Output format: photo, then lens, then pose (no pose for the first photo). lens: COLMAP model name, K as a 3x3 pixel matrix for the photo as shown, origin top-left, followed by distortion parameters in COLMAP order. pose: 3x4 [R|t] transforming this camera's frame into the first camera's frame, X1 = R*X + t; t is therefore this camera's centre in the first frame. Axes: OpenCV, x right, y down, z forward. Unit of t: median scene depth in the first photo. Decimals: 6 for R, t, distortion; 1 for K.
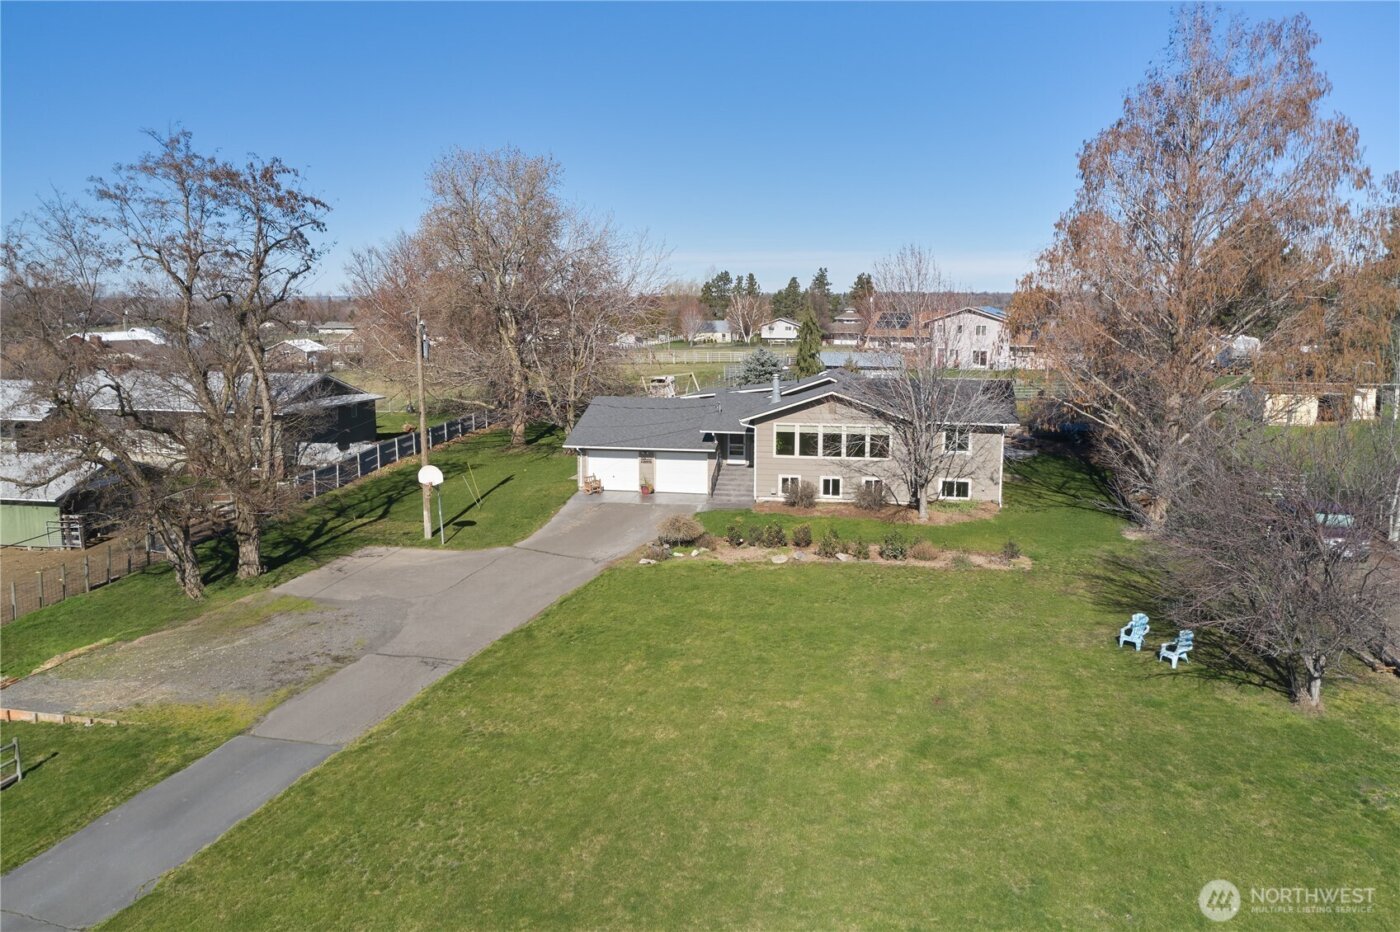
lens RADIAL K [[1105.2, 0, 700.5], [0, 1105.2, 472.4], [0, 0, 1]] dist [-0.013561, 0.007653]
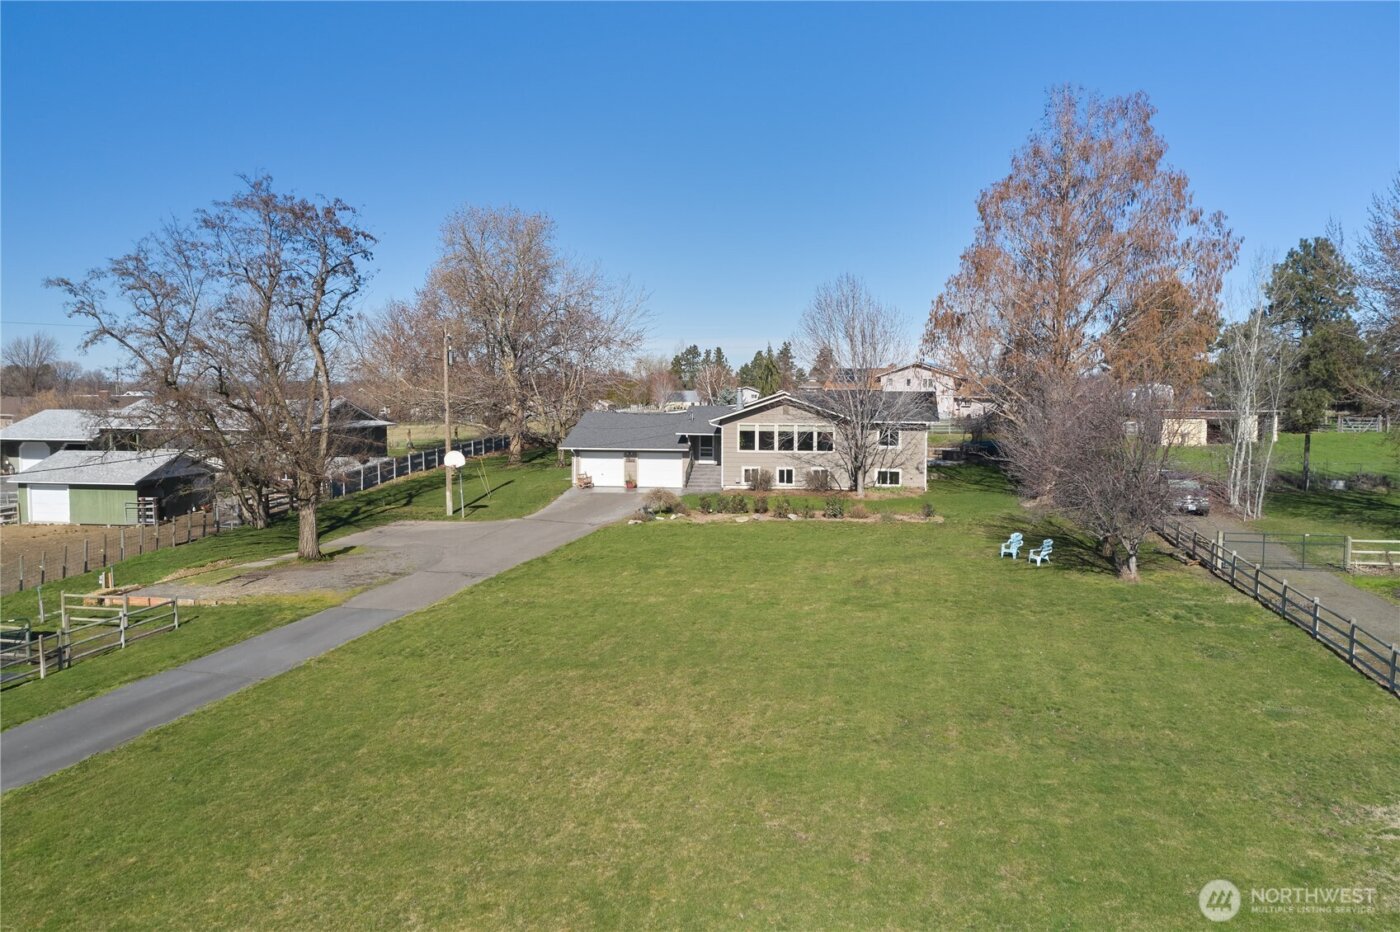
lens RADIAL K [[1105.2, 0, 700.5], [0, 1105.2, 472.4], [0, 0, 1]] dist [-0.013561, 0.007653]
pose [[0.999587, -0.001884, 0.028692, -0.009856], [0.004074, 0.997062, -0.076487, 0.116267], [-0.028463, 0.076572, 0.996658, -0.224436]]
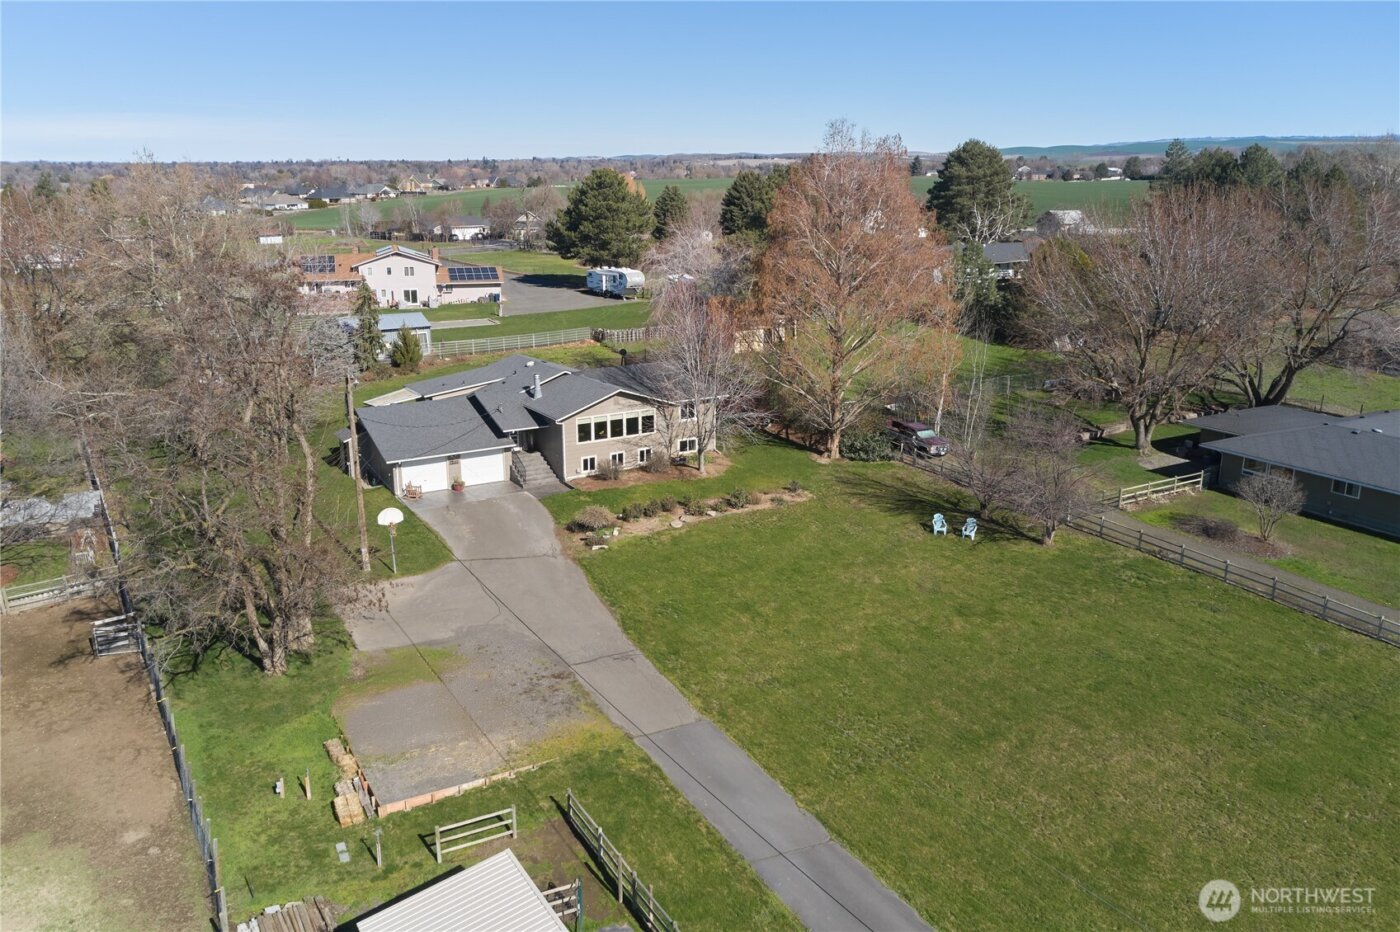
lens RADIAL K [[1105.2, 0, 700.5], [0, 1105.2, 472.4], [0, 0, 1]] dist [-0.013561, 0.007653]
pose [[0.732662, -0.182254, 0.655736, -0.776653], [0.106127, 0.982286, 0.154437, -0.189704], [-0.672267, -0.043559, 0.739026, -0.040887]]
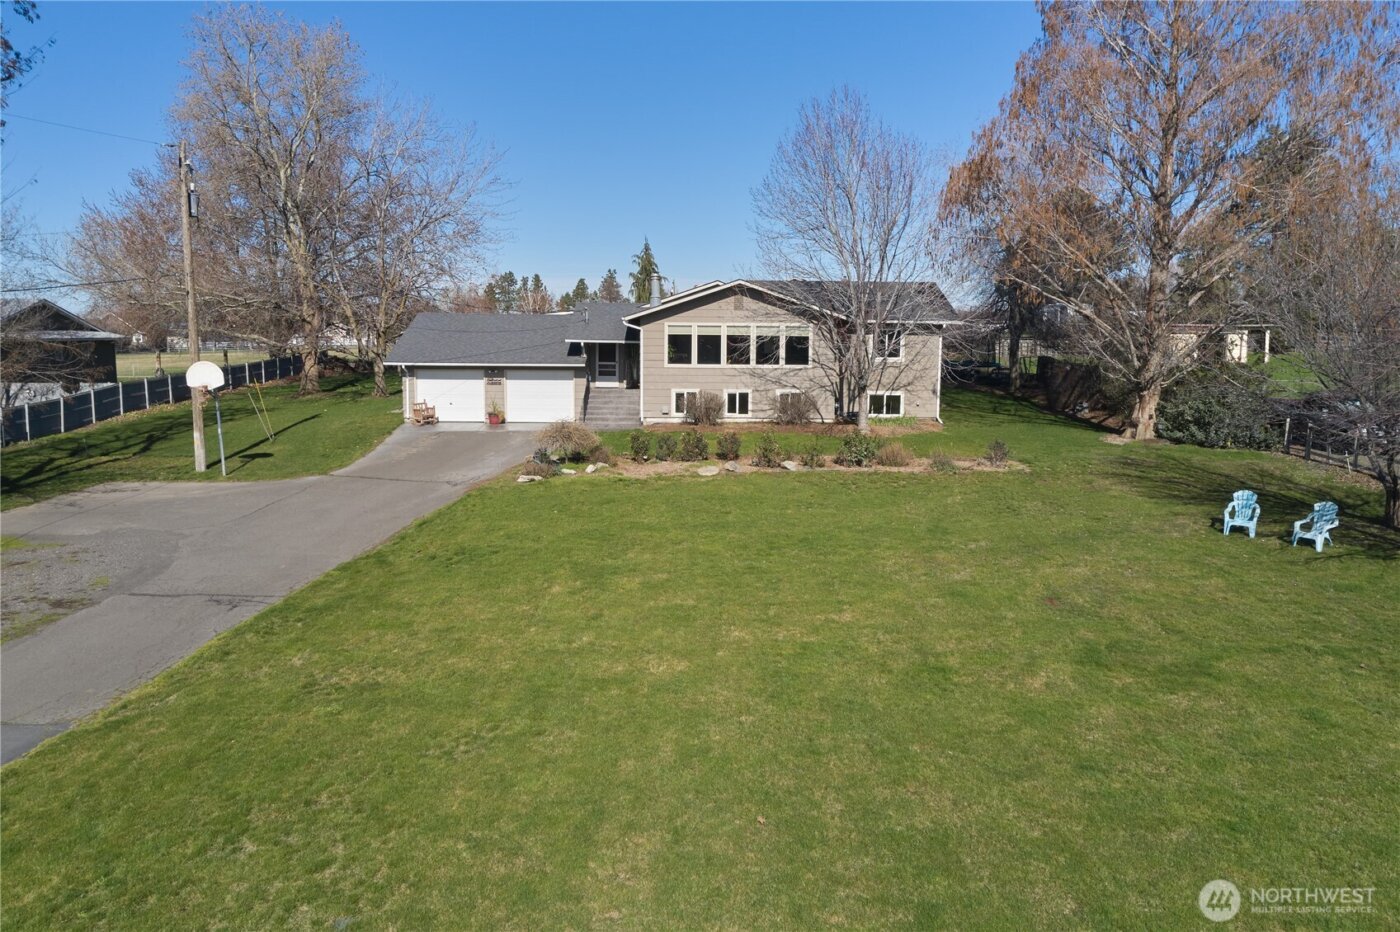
lens RADIAL K [[1105.2, 0, 700.5], [0, 1105.2, 472.4], [0, 0, 1]] dist [-0.013561, 0.007653]
pose [[0.978992, -0.021131, 0.202799, -0.082349], [0.025820, 0.999456, -0.020506, 0.091324], [-0.202256, 0.025312, 0.979006, 0.260052]]
